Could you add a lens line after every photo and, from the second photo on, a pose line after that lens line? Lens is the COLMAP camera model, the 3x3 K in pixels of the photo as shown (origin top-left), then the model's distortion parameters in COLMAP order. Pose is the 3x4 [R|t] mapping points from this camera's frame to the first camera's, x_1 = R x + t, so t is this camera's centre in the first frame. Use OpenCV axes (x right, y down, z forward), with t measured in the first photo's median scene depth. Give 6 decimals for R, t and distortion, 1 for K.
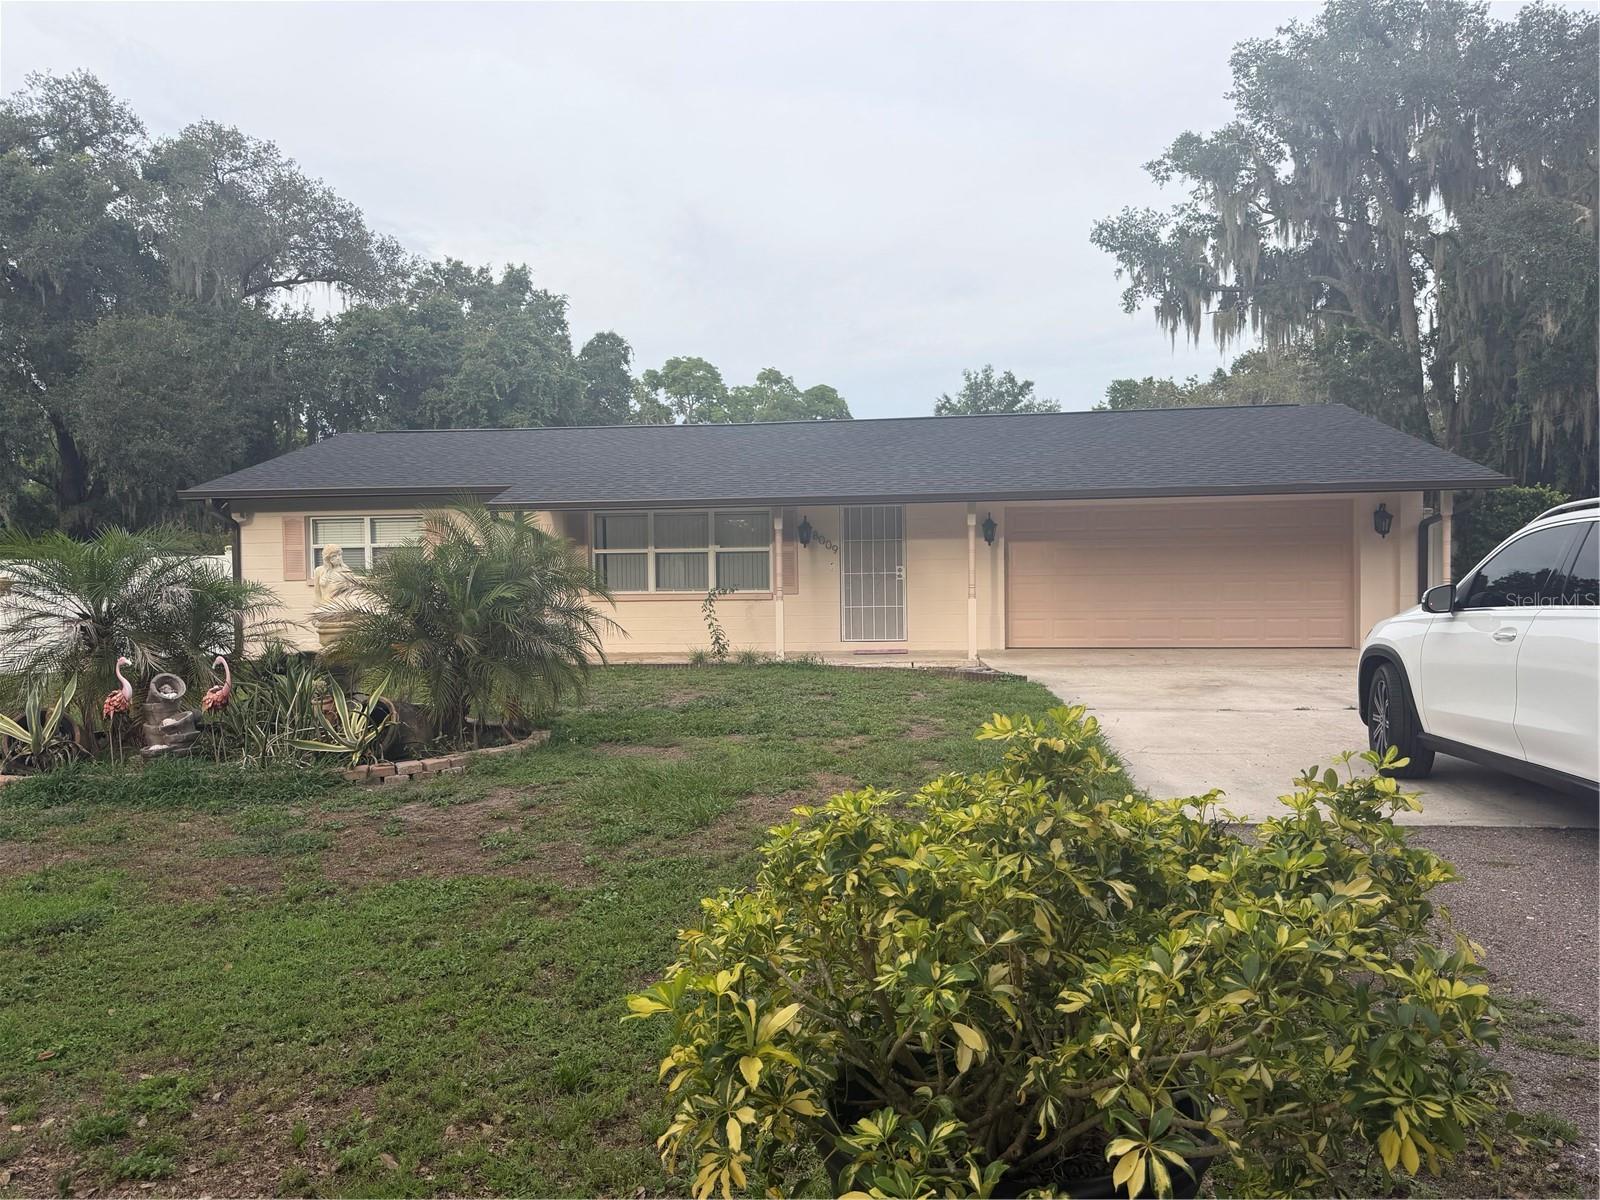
lens RADIAL K [[1237.8, 0, 800.0], [0, 1237.8, 600.0], [0, 0, 1]] dist [0.066336, -0.051966]
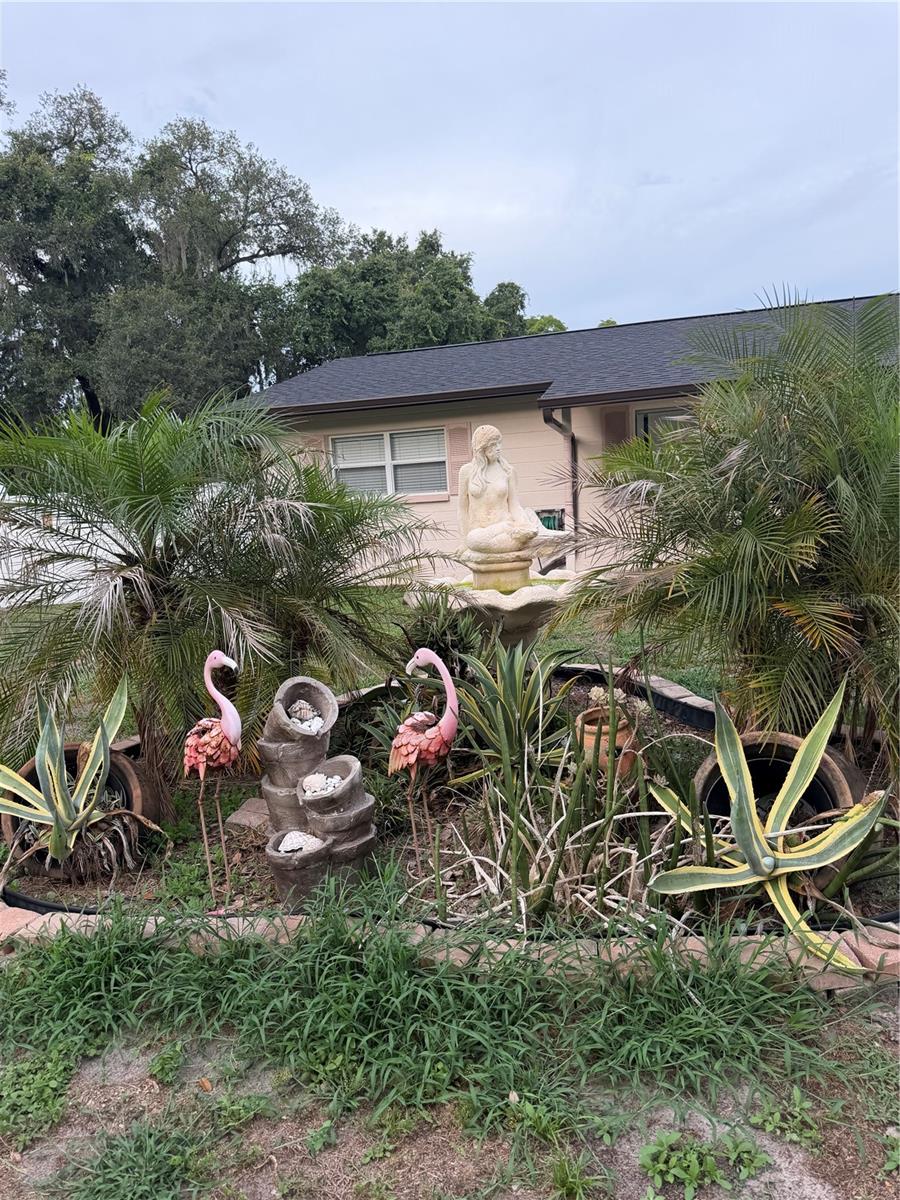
lens RADIAL K [[863.2, 0, 450.0], [0, 863.2, 600.0], [0, 0, 1]] dist [0.041992, -0.052949]
pose [[0.987568, -0.029921, -0.154318, -0.110940], [0.045243, 0.994279, 0.096757, 0.000036], [0.150540, -0.102536, 0.983272, 0.192652]]
